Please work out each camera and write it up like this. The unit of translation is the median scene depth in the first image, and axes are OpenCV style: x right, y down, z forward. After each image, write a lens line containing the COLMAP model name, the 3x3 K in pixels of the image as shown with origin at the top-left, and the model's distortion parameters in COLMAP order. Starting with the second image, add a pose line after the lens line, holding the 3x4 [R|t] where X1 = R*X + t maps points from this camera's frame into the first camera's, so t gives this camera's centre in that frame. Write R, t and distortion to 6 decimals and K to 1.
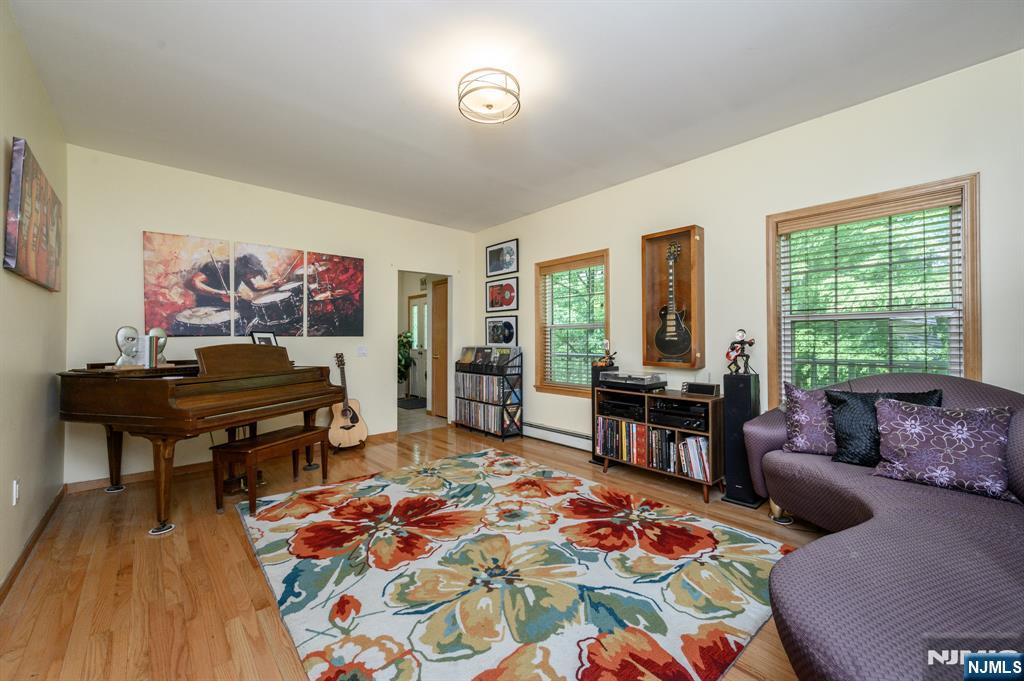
lens RADIAL K [[403.1, 0, 513.3], [0, 403.1, 337.4], [0, 0, 1]] dist [-0.000962, -0.000414]
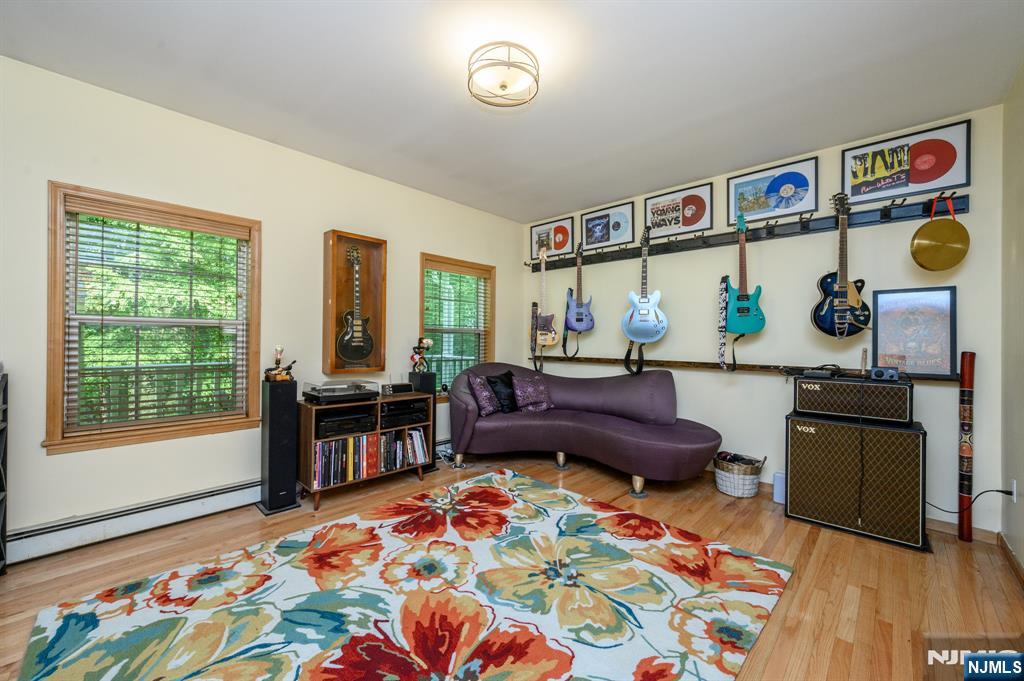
lens RADIAL K [[403.1, 0, 513.3], [0, 403.1, 337.4], [0, 0, 1]] dist [-0.000962, -0.000414]
pose [[-0.080294, 0.008033, 0.996739, -0.735281], [-0.017737, 0.999798, -0.009486, -0.012076], [-0.996613, -0.018441, -0.080135, 0.813739]]
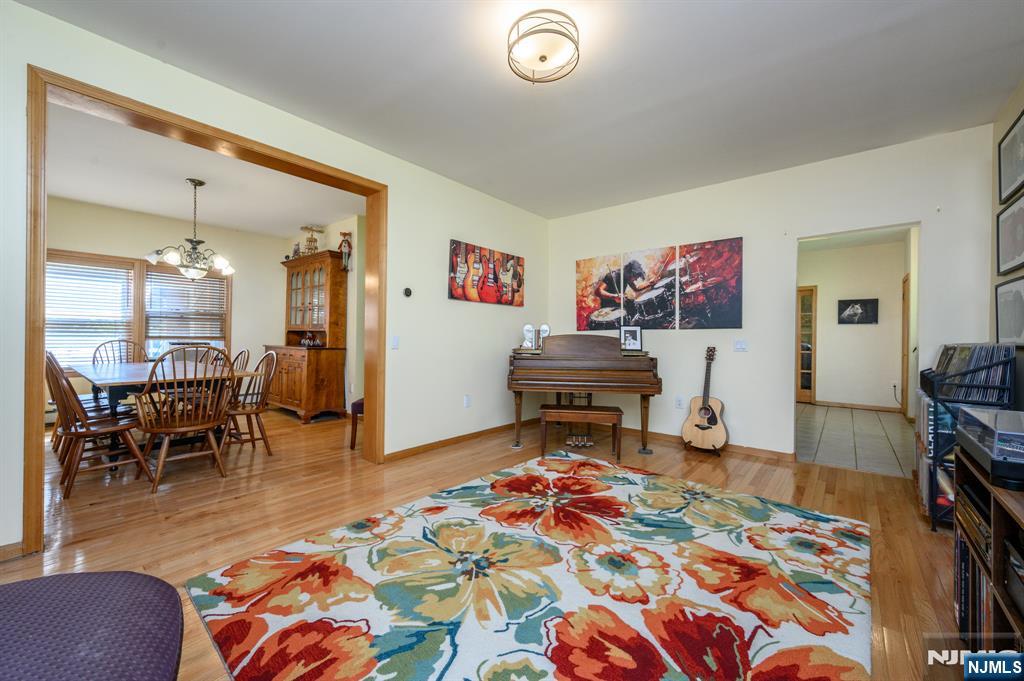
lens RADIAL K [[403.1, 0, 513.3], [0, 403.1, 337.4], [0, 0, 1]] dist [-0.000962, -0.000414]
pose [[0.140317, 0.000656, -0.990106, 0.629498], [-0.001766, 0.999998, 0.000412, 0.026876], [0.990105, 0.001691, 0.140318, 0.637270]]
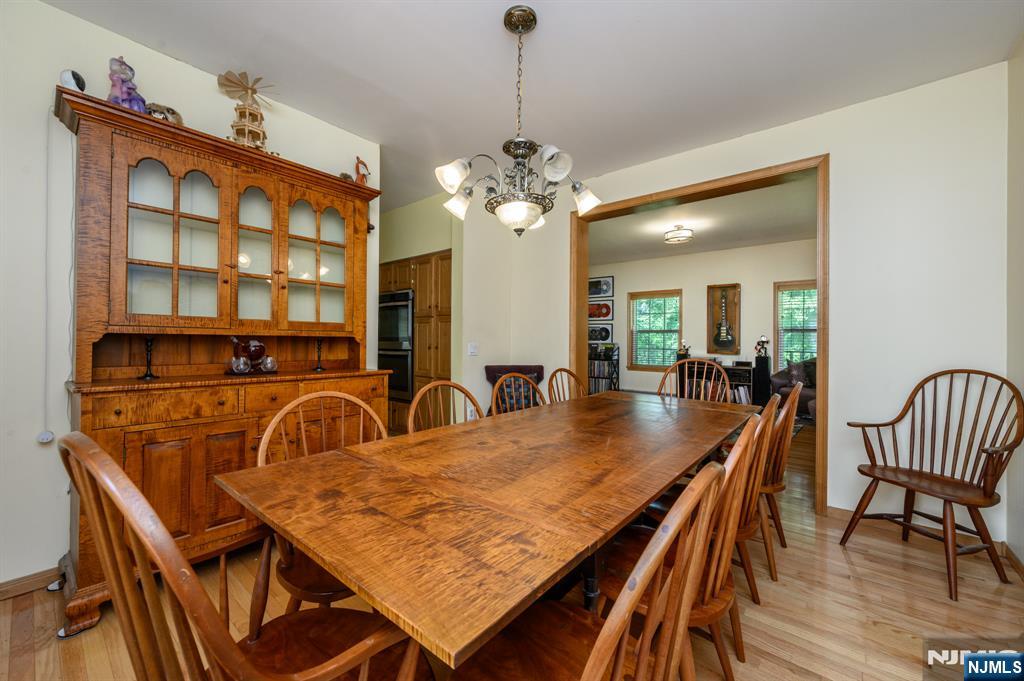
lens RADIAL K [[403.1, 0, 513.3], [0, 403.1, 337.4], [0, 0, 1]] dist [-0.000962, -0.000414]
pose [[0.989541, 0.009844, 0.143918, -1.056511], [-0.010828, 0.999923, 0.006053, -0.009478], [-0.143848, -0.007548, 0.989571, -0.929629]]
